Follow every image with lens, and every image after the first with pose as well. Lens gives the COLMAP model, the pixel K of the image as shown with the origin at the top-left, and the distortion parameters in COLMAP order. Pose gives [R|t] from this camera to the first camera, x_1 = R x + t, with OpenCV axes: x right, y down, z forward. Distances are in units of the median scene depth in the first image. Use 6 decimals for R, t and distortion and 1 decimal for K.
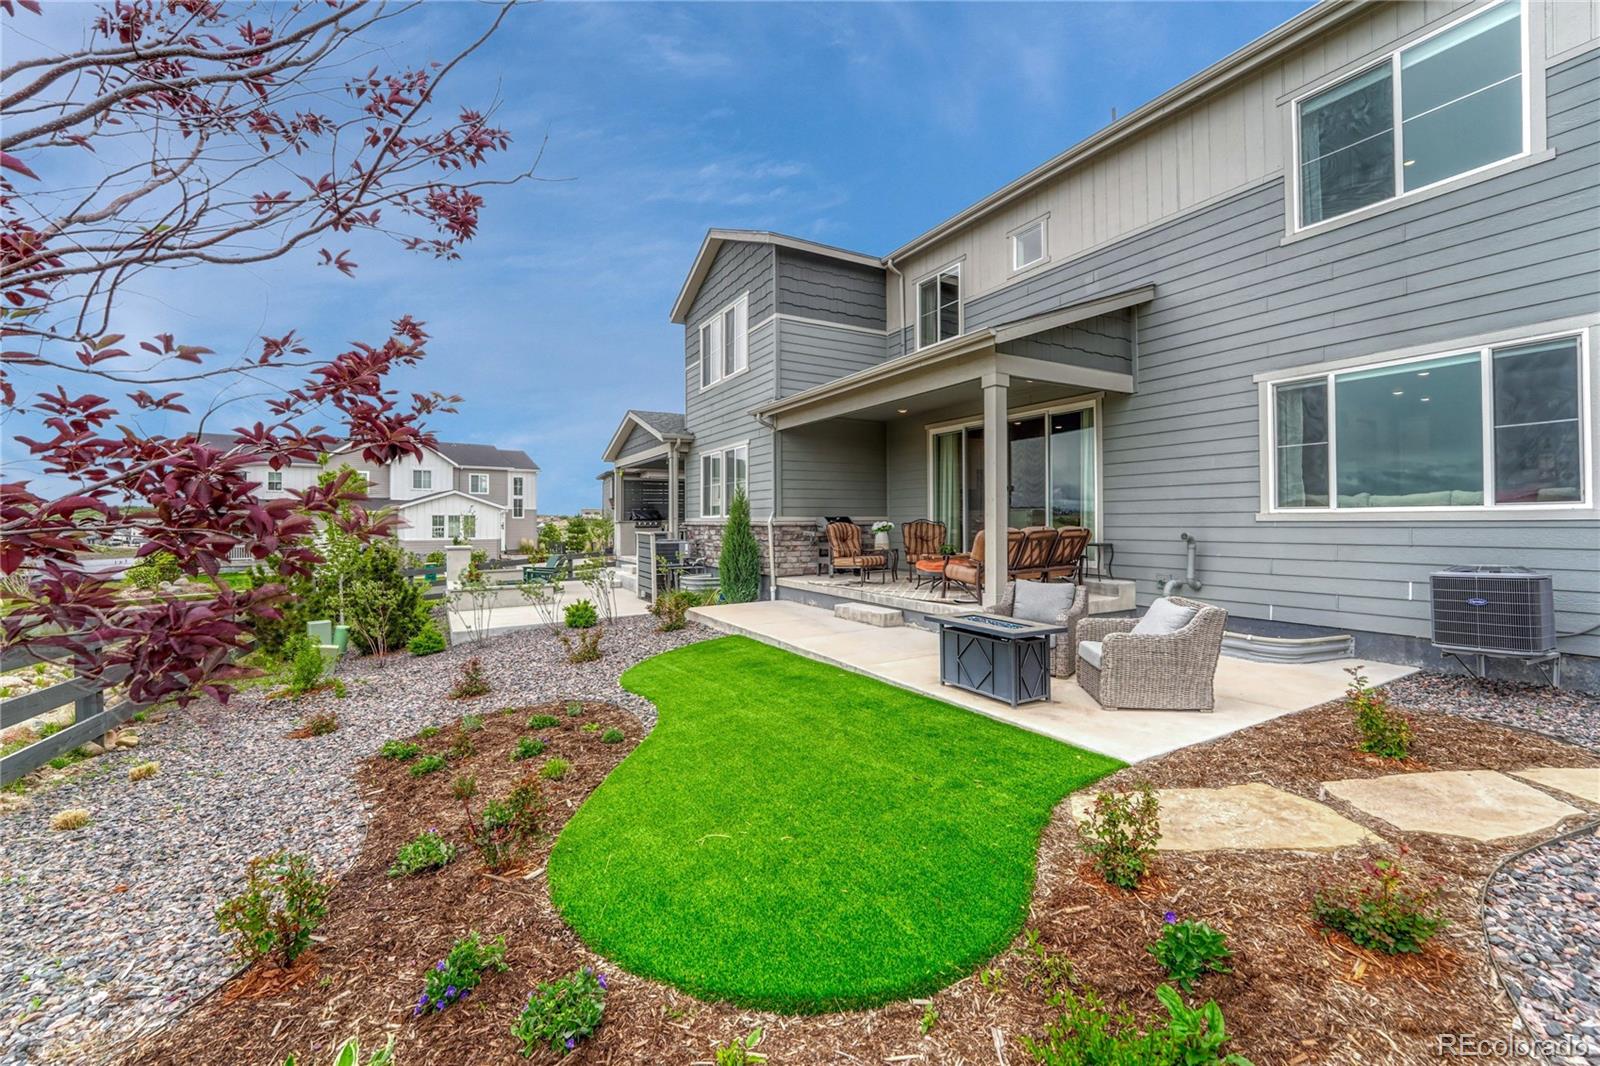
lens RADIAL K [[678.1, 0, 877.4], [0, 678.1, 505.6], [0, 0, 1]] dist [-0.017560, 0.000119]
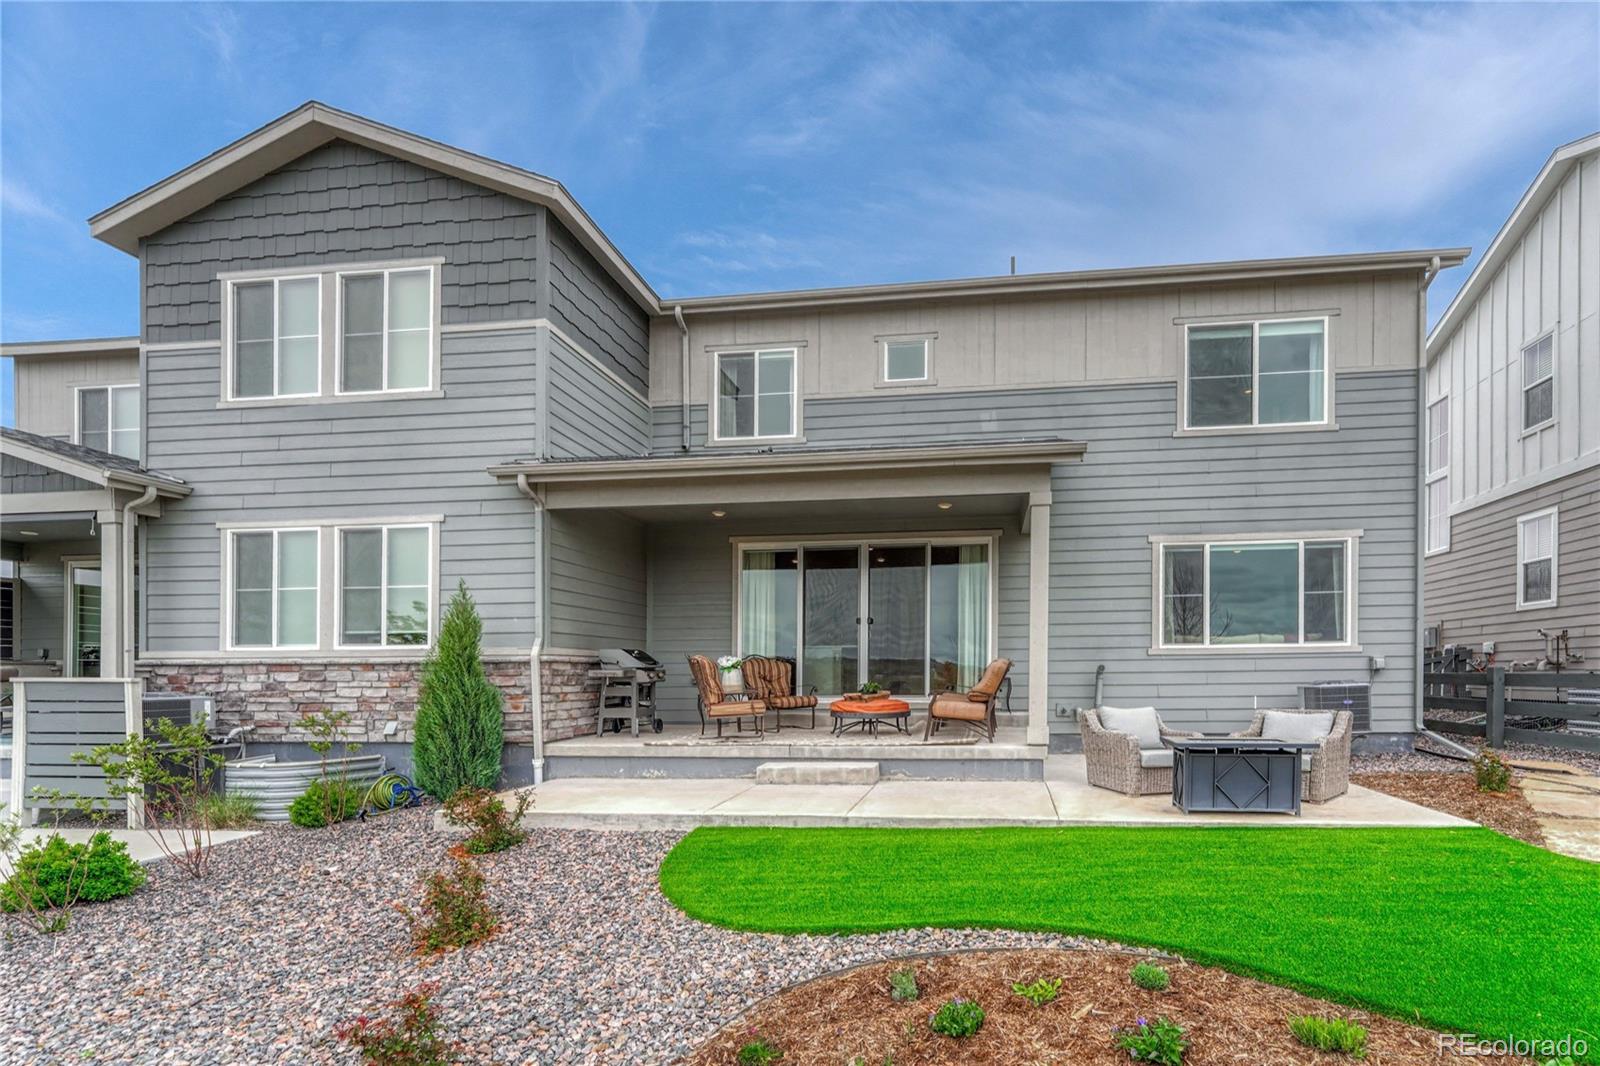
lens RADIAL K [[682.9, 0, 912.9], [0, 682.9, 670.8], [0, 0, 1]] dist [0.001182, 0.000114]
pose [[0.629461, 0.001129, 0.777031, -0.556286], [-0.011088, 0.999910, 0.007529, 0.038965], [-0.776953, -0.013355, 0.629417, 0.445739]]
